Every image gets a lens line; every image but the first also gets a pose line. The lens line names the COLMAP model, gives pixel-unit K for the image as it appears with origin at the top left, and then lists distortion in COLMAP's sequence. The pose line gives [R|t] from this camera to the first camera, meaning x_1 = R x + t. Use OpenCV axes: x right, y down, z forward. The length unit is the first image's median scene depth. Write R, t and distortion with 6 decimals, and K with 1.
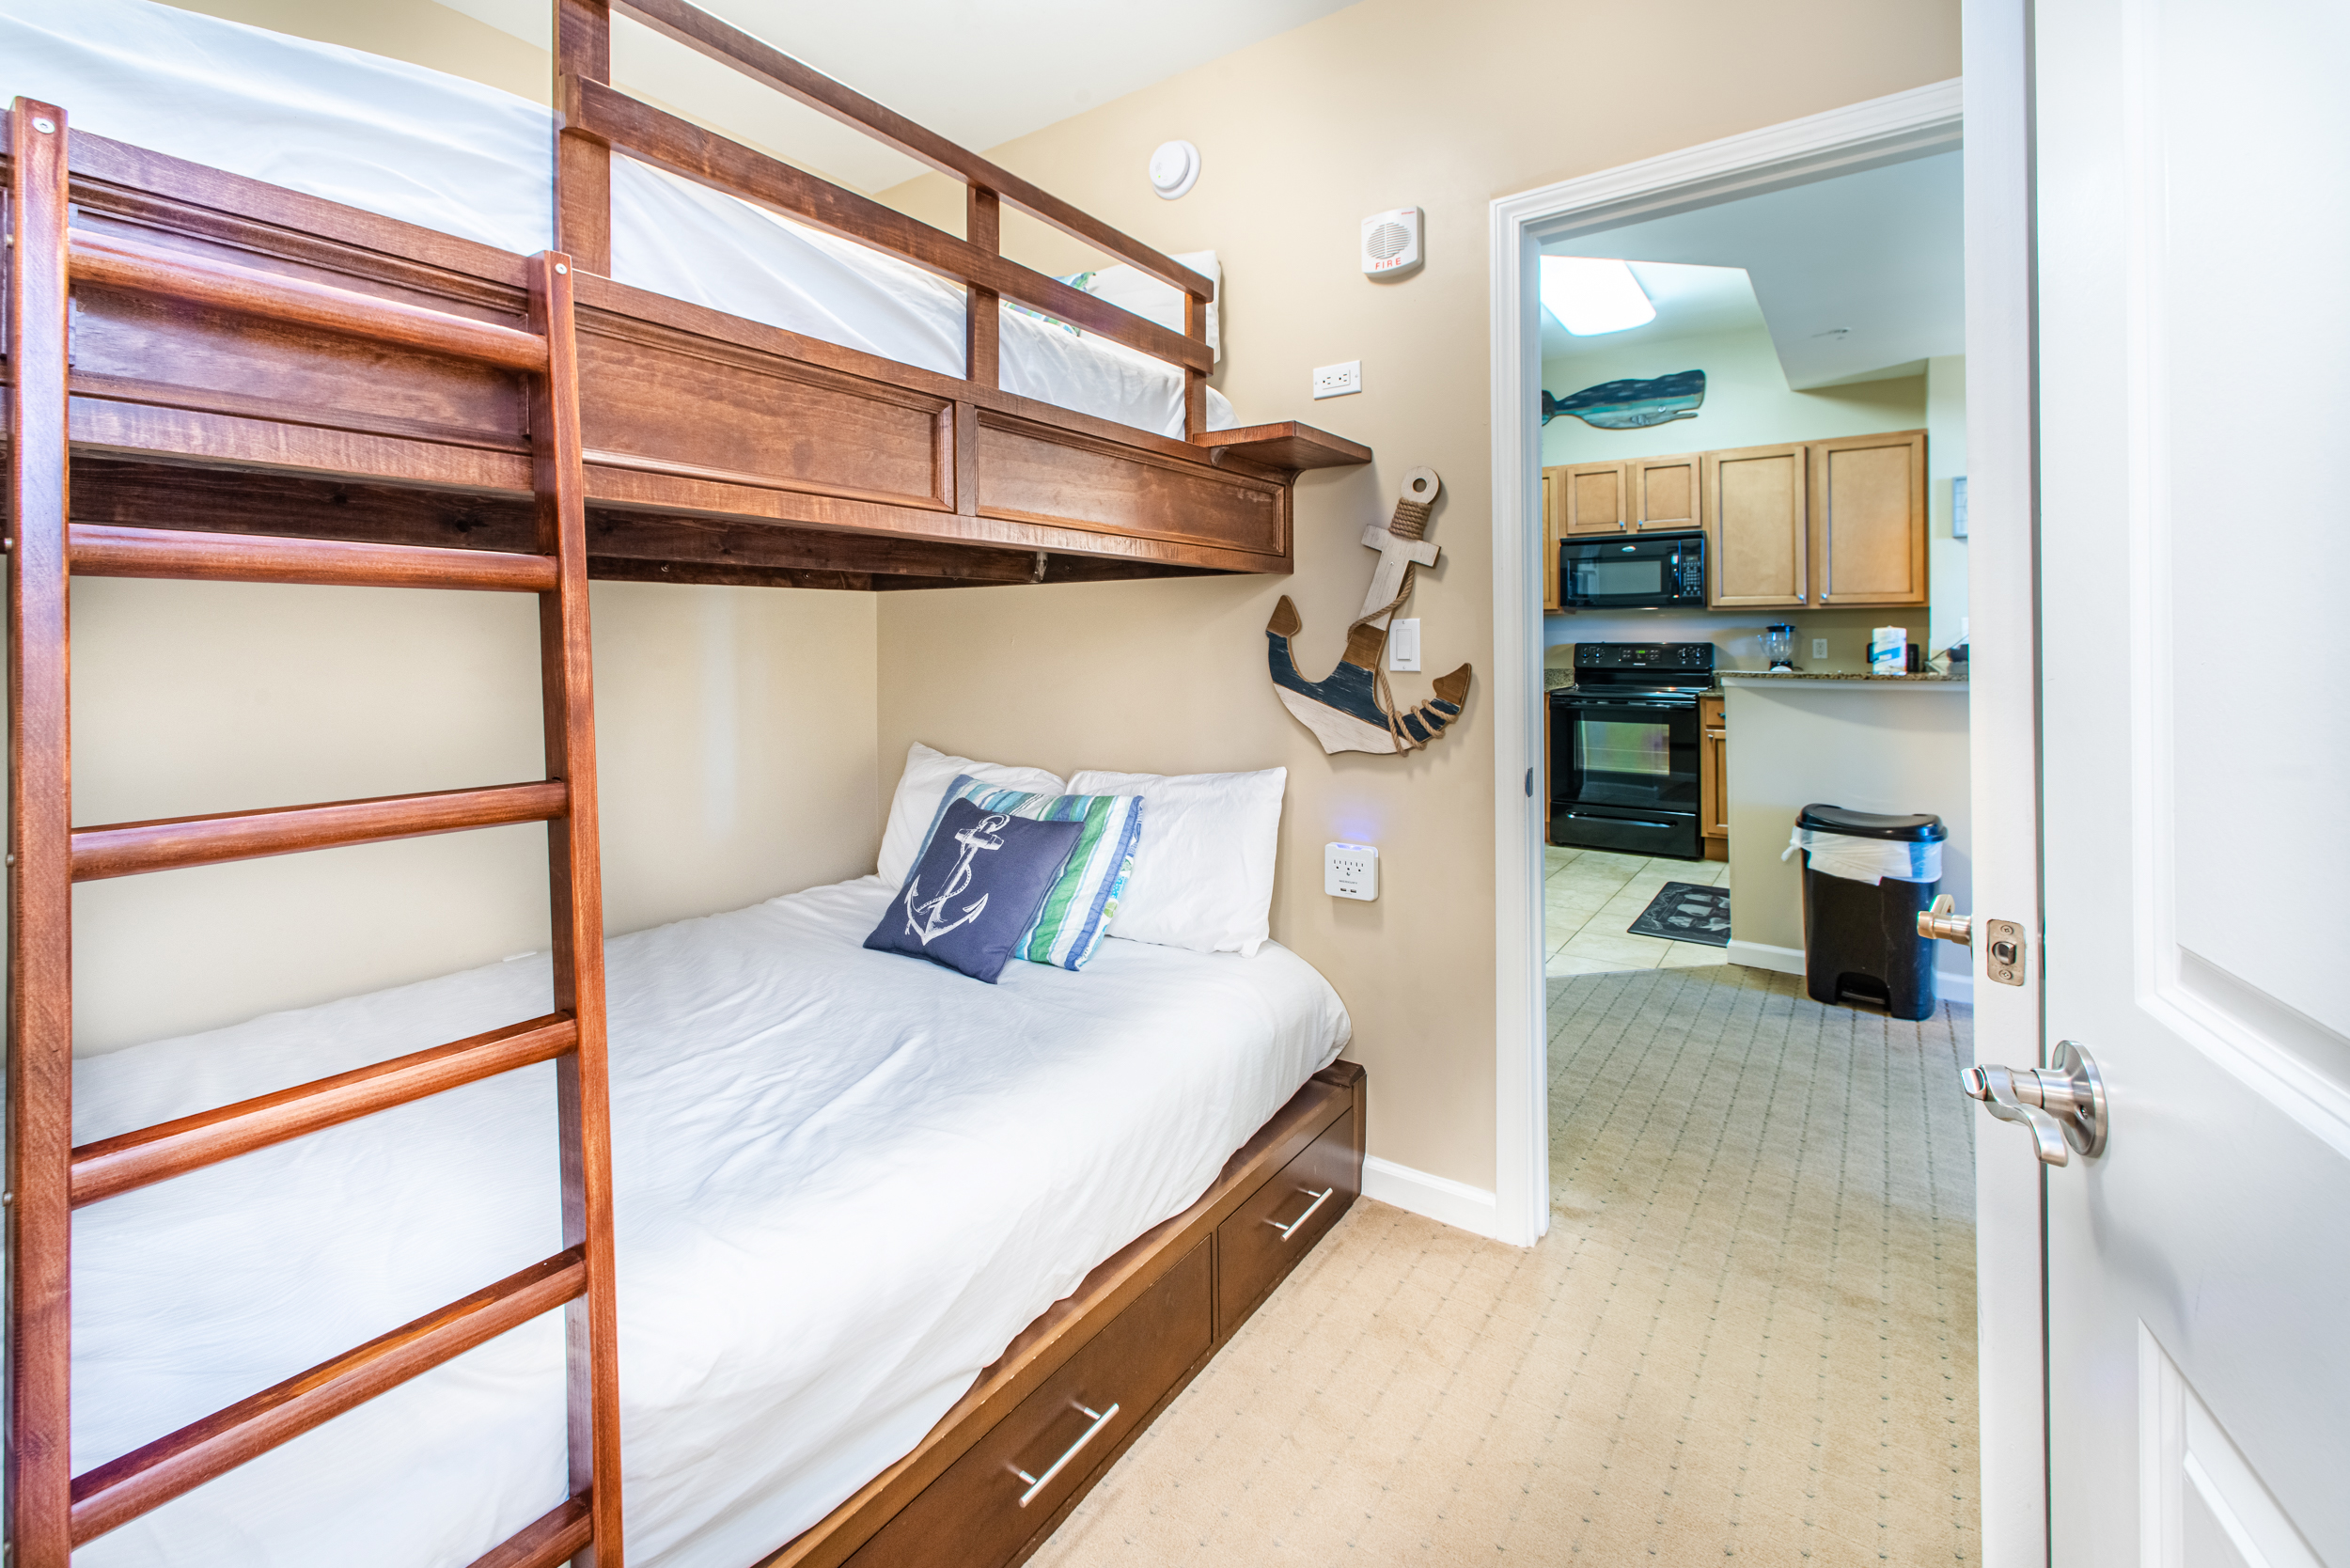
lens RADIAL K [[1019.5, 0, 1134.4], [0, 1019.5, 632.7], [0, 0, 1]] dist [0.001721, 0.000100]
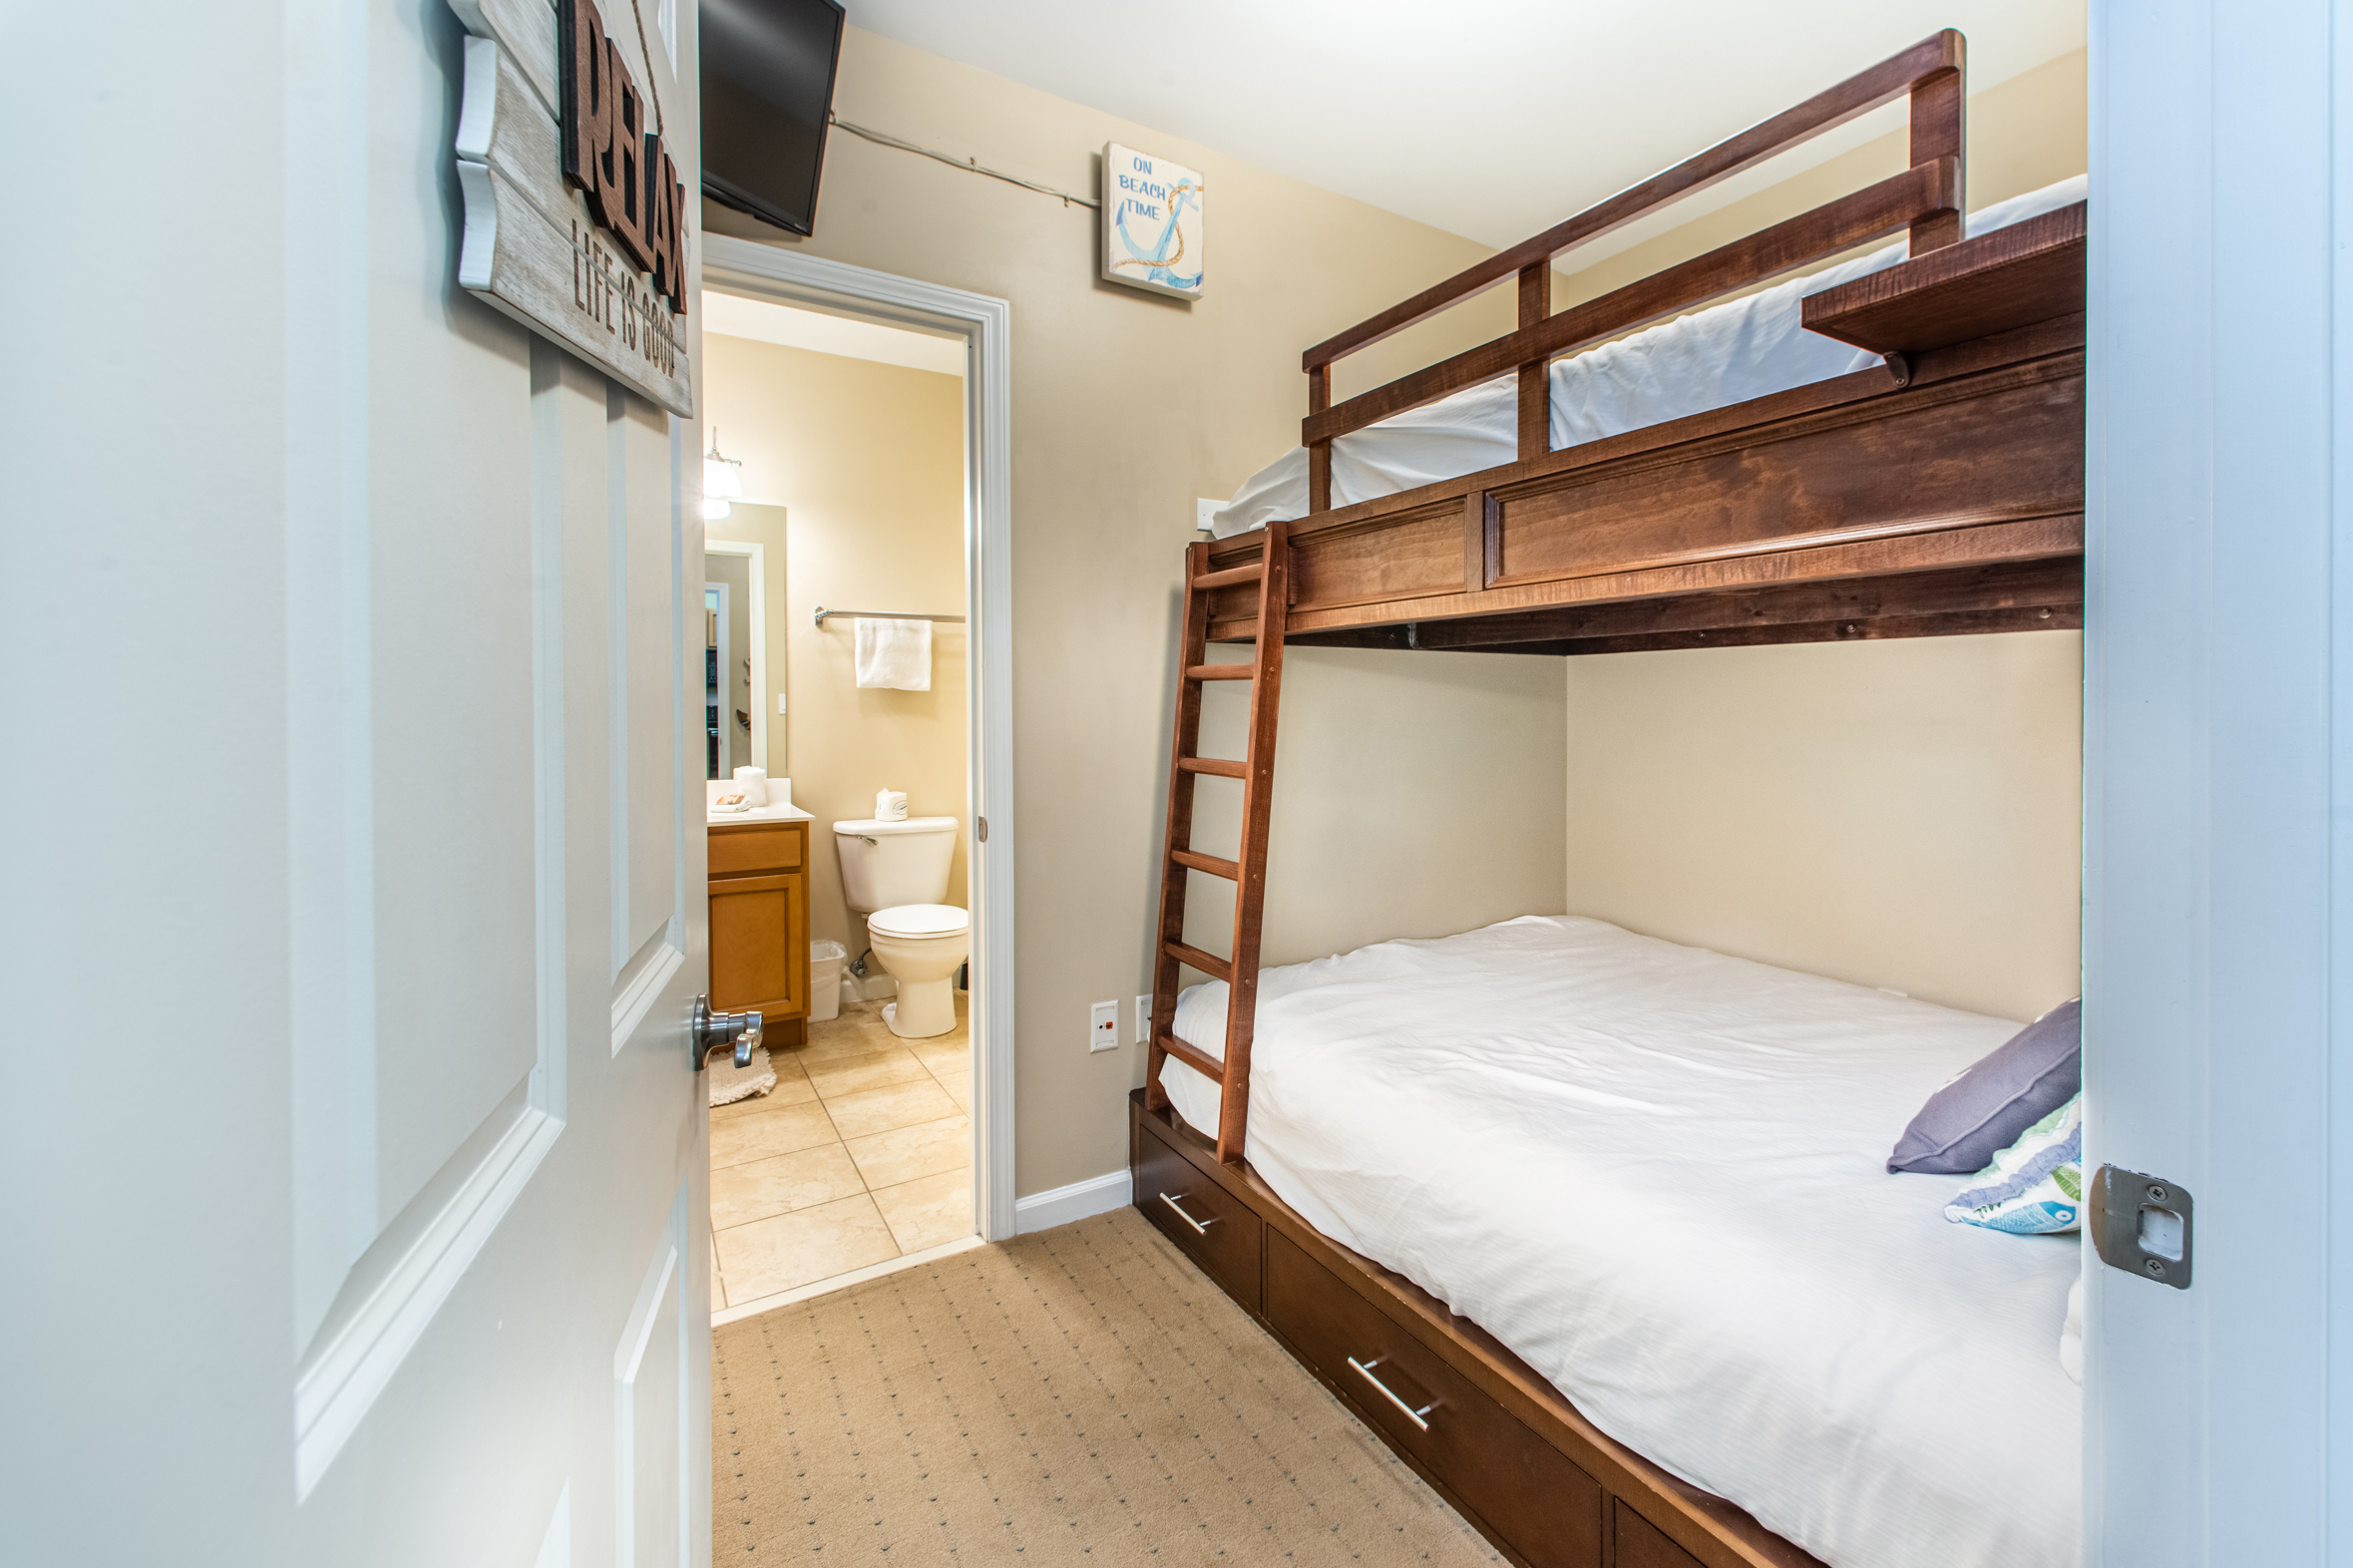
lens RADIAL K [[975.2, 0, 1187.4], [0, 975.2, 706.8], [0, 0, 1]] dist [0.007323, -0.000048]
pose [[-0.393404, 0.006971, -0.919339, 0.912568], [0.005386, 0.999972, 0.005278, 0.007791], [0.919350, -0.002875, -0.393431, 1.066331]]
